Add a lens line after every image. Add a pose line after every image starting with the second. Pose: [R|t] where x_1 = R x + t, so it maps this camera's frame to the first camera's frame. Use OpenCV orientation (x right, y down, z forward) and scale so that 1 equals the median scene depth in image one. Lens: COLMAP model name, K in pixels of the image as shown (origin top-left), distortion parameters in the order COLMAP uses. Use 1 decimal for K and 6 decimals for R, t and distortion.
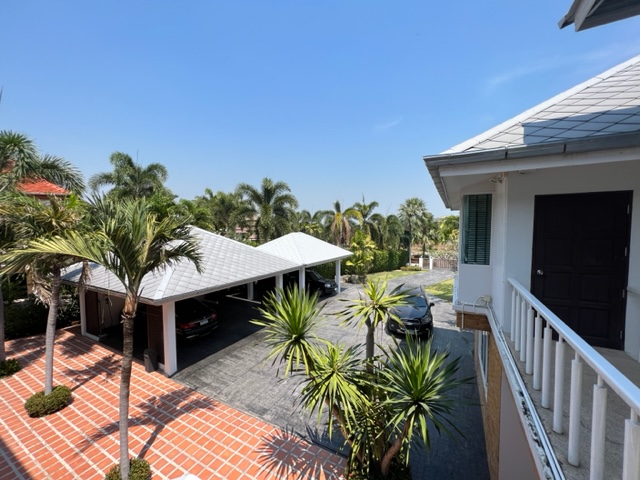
lens RADIAL K [[258.1, 0, 317.5], [0, 258.1, 240.1], [0, 0, 1]] dist [-0.003714, 0.001785]
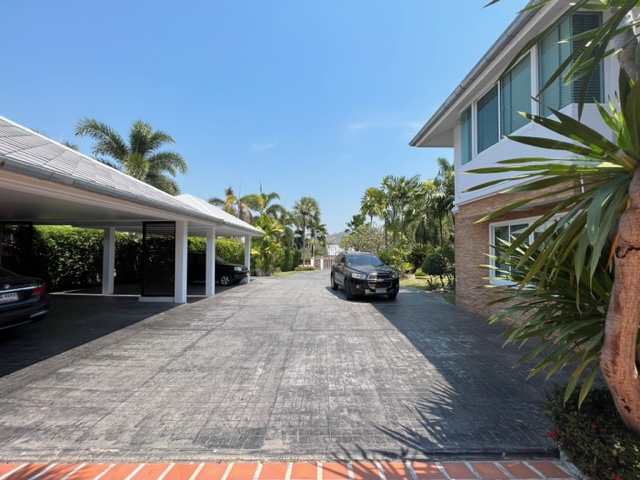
lens RADIAL K [[258.1, 0, 321.4], [0, 258.1, 241.0], [0, 0, 1]] dist [-0.003714, 0.001785]
pose [[0.874890, 0.023559, 0.483748, -0.113077], [0.011629, 0.997506, -0.069611, 0.149497], [-0.484182, 0.066527, 0.872435, 0.222080]]
